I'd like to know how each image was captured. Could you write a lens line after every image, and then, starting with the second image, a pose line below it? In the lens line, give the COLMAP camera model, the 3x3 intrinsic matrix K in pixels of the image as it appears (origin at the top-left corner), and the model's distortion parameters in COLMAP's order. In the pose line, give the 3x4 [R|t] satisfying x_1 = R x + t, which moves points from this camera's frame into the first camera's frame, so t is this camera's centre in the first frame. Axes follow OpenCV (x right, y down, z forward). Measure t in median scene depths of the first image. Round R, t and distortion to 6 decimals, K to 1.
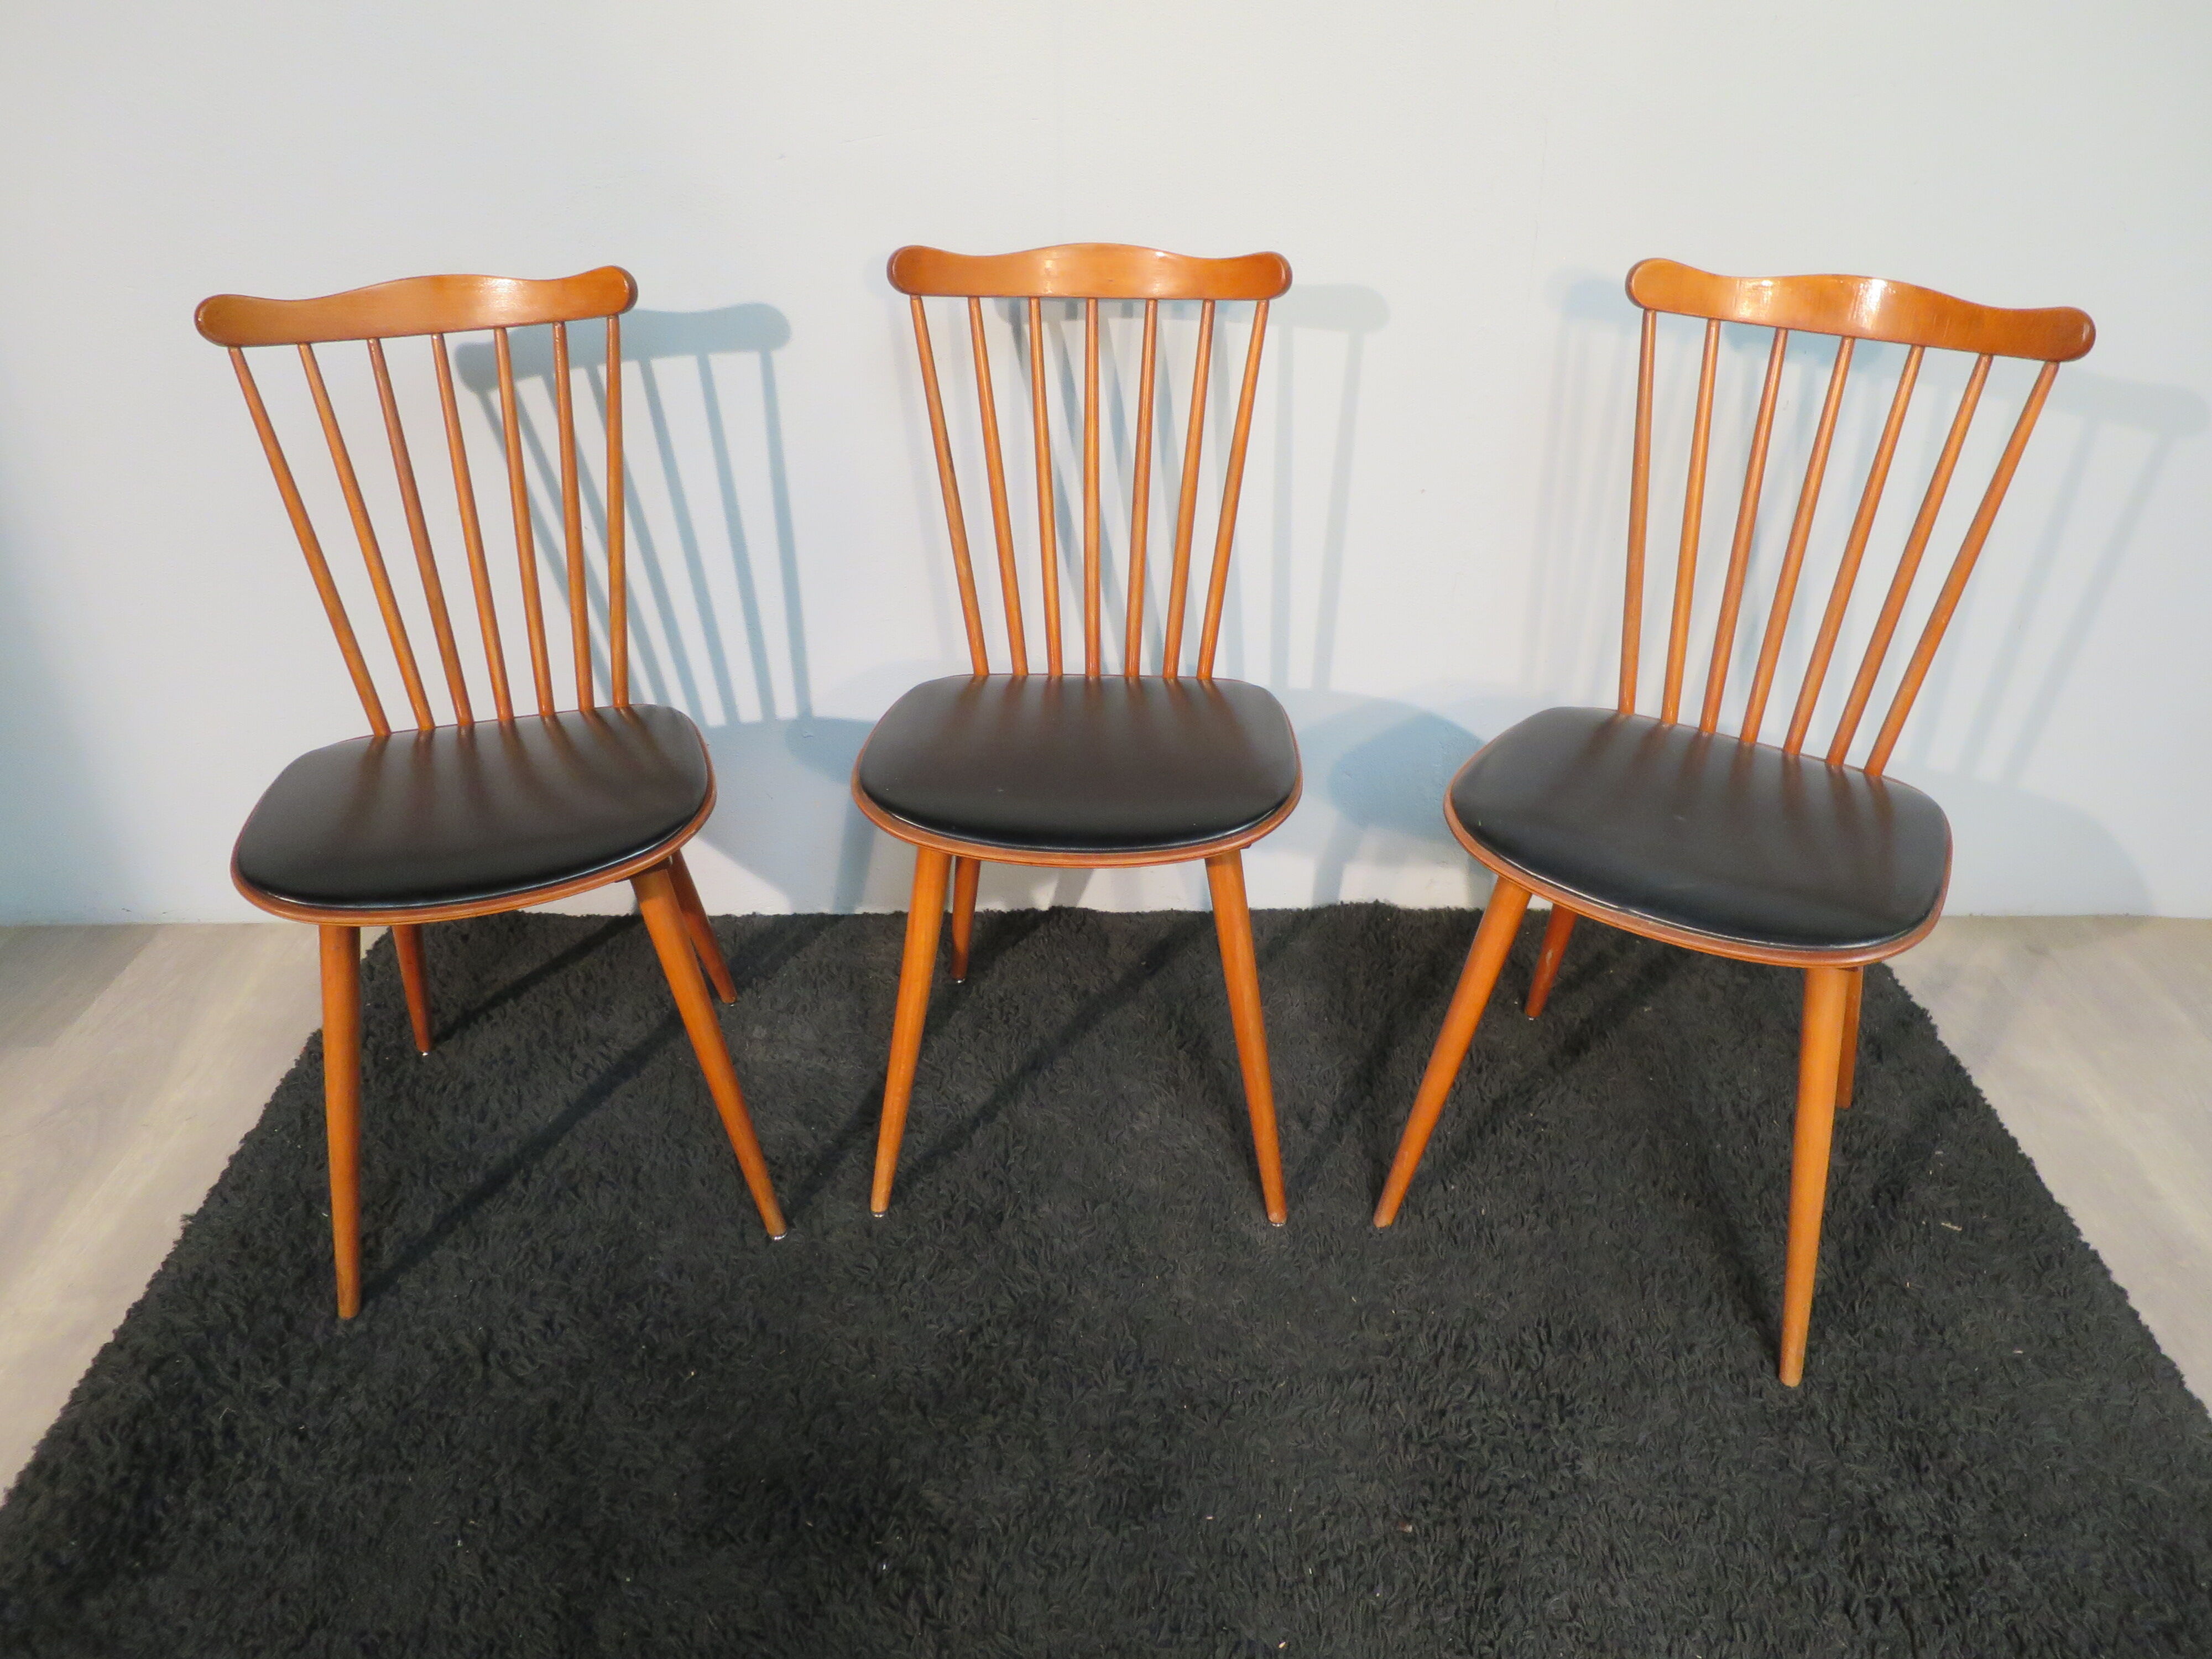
lens RADIAL K [[1595.1, 0, 1106.0], [0, 1595.1, 829.5], [0, 0, 1]] dist [-0.037476, 0.002800]
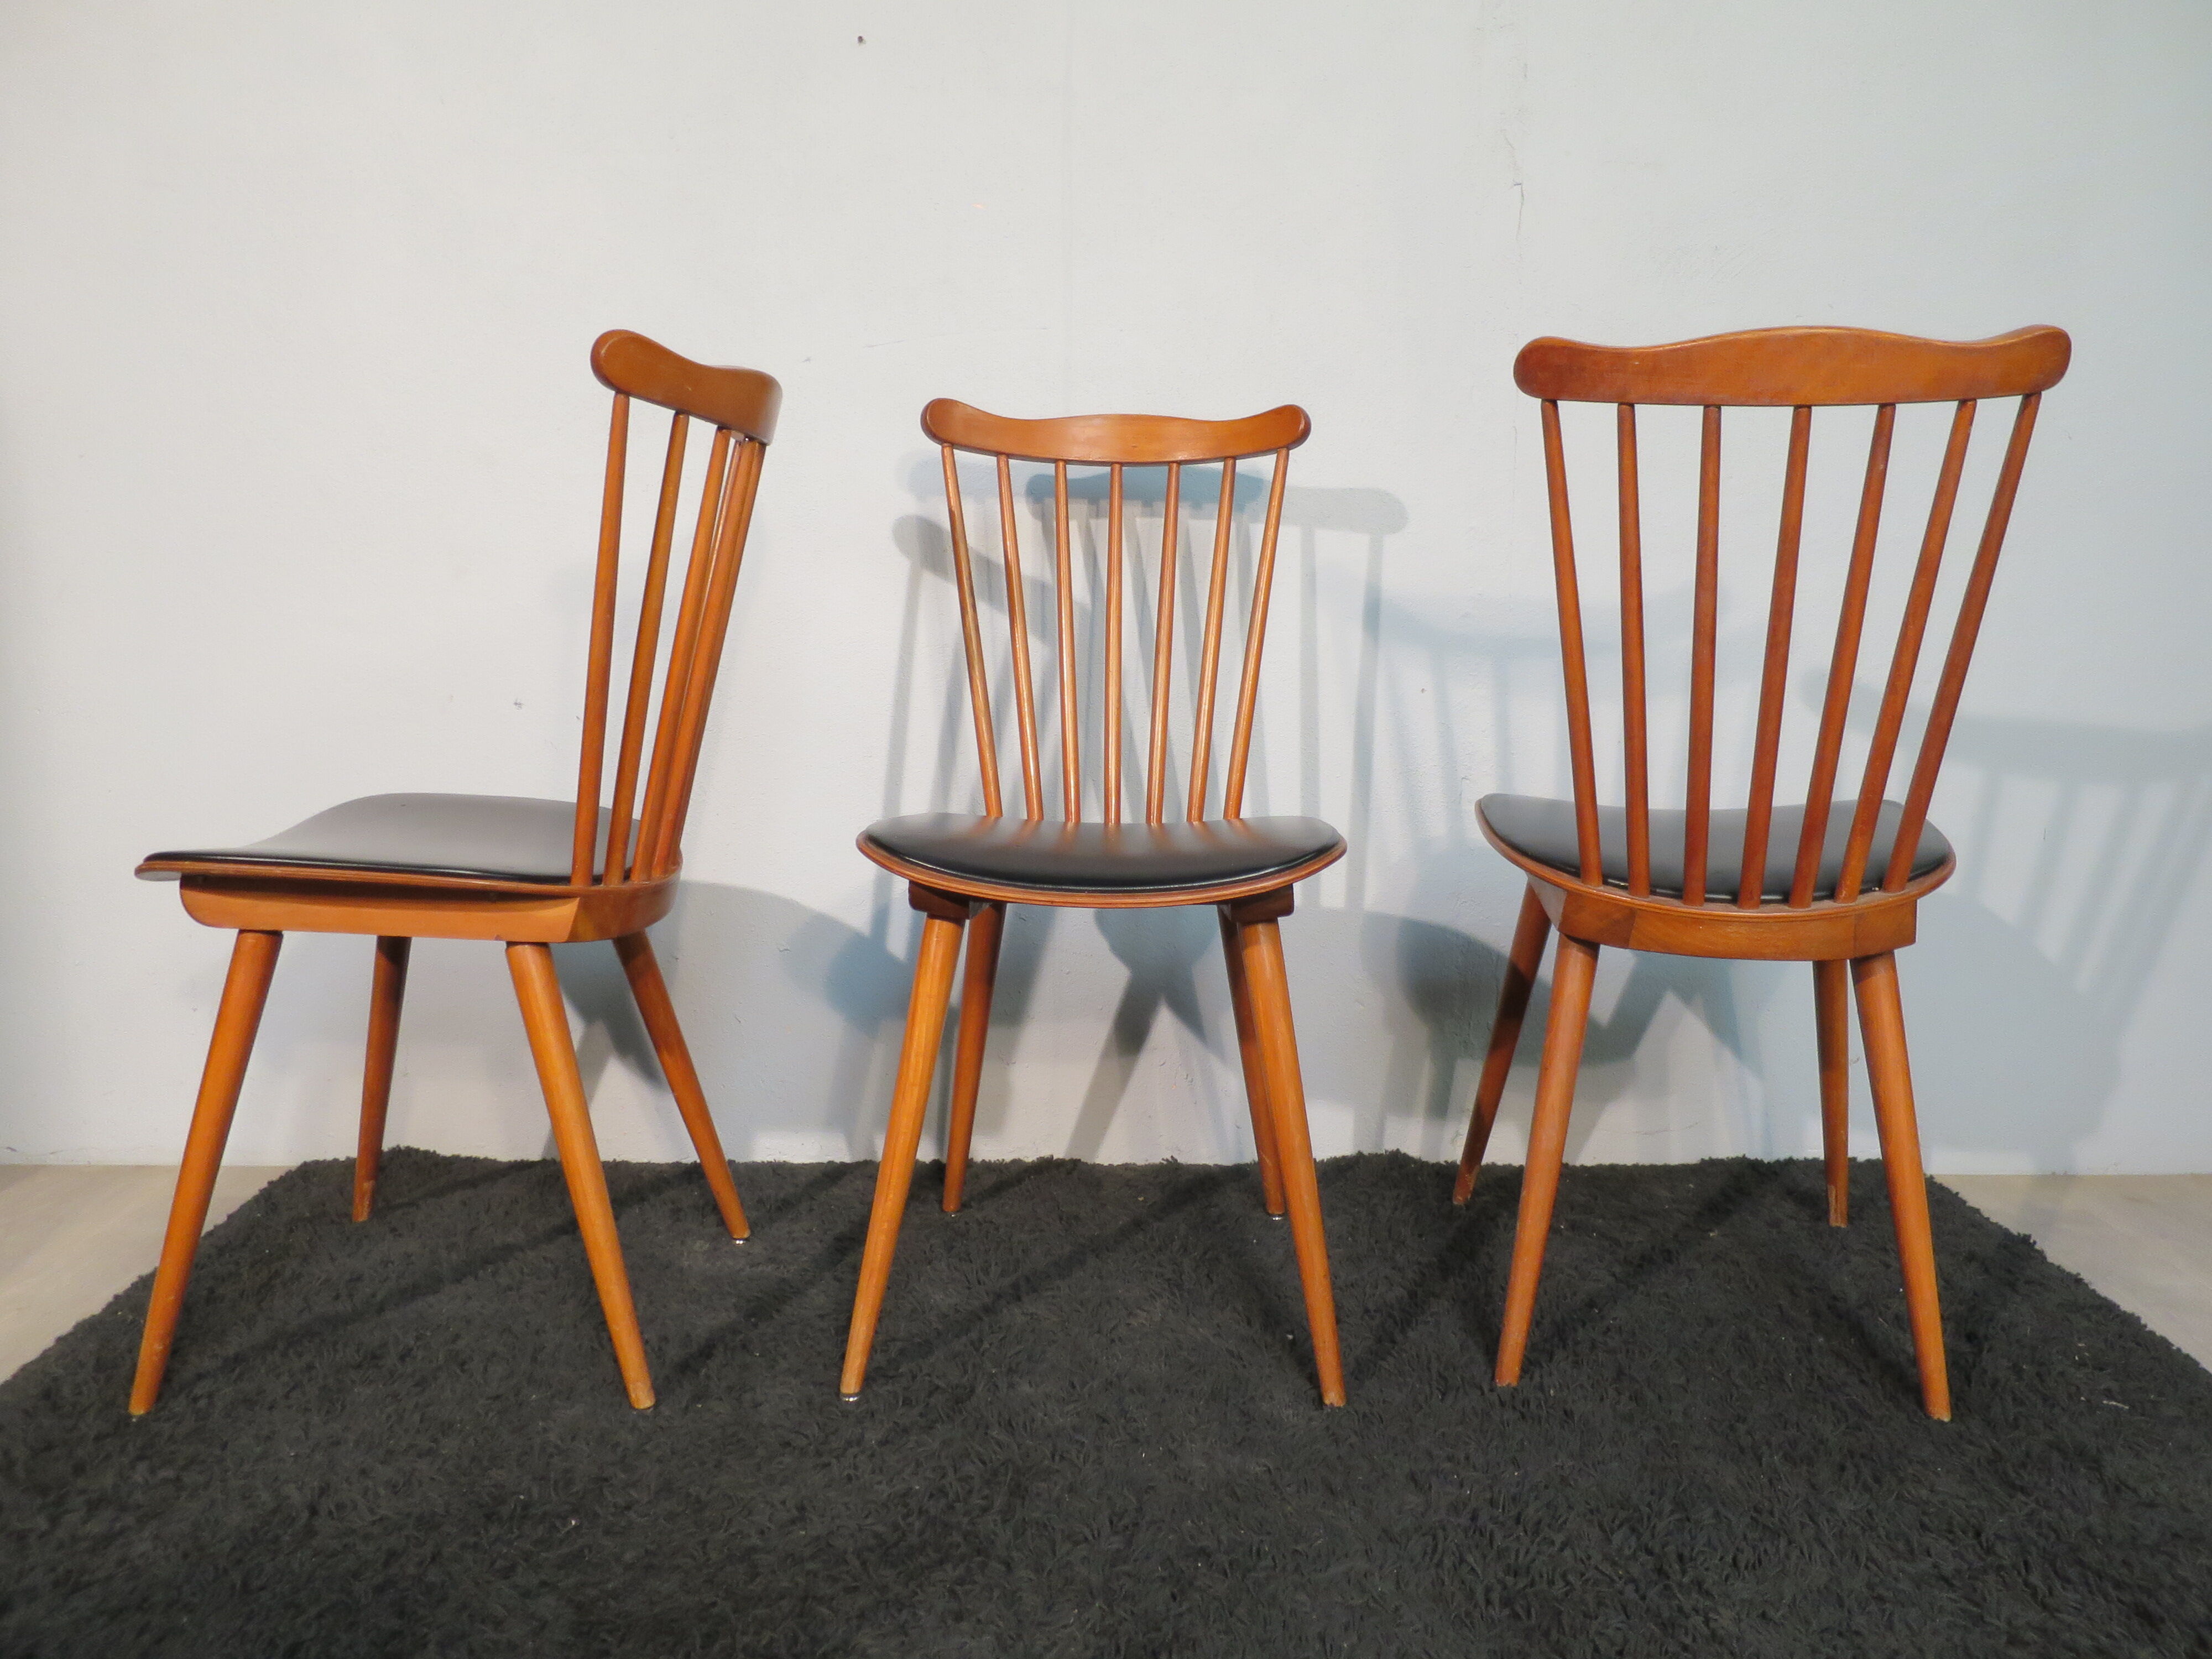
lens RADIAL K [[1587.8, 0, 1106.0], [0, 1587.8, 829.5], [0, 0, 1]] dist [-0.030195, -0.003652]
pose [[0.999870, 0.014950, 0.005960, -0.005630], [-0.011567, 0.925022, -0.379738, 0.302652], [-0.011191, 0.379620, 0.925075, 0.135513]]
